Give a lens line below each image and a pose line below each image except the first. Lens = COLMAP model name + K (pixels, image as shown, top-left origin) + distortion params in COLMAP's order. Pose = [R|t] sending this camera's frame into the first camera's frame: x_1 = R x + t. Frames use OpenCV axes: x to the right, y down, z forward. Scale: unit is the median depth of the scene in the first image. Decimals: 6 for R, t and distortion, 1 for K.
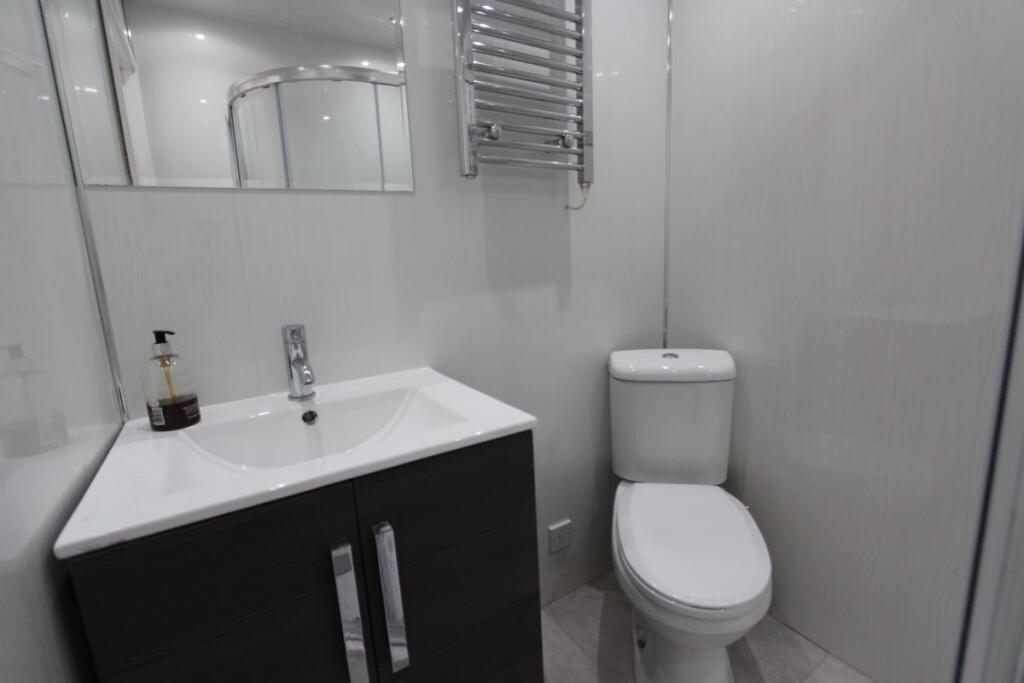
lens RADIAL K [[473.4, 0, 512.3], [0, 473.4, 343.5], [0, 0, 1]] dist [-0.020352, 0.002754]
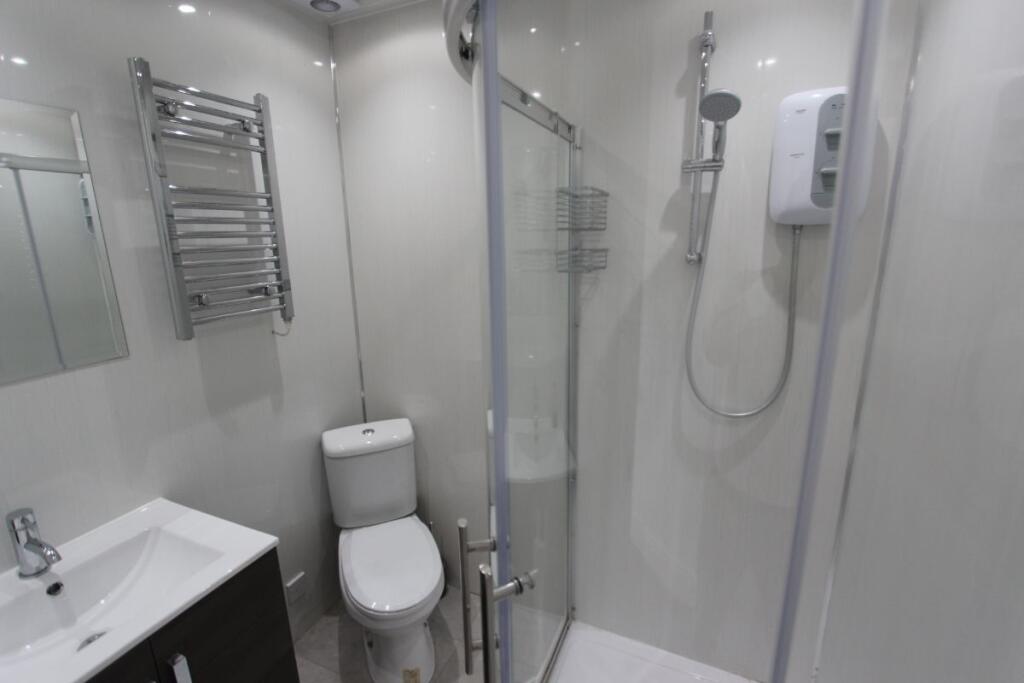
lens RADIAL K [[473.4, 0, 512.5], [0, 473.4, 342.4], [0, 0, 1]] dist [-0.020352, 0.002754]
pose [[0.822521, -0.102675, 0.559390, -0.063209], [0.087688, 0.994703, 0.053639, -0.283996], [-0.561934, 0.004933, 0.827167, -0.387025]]
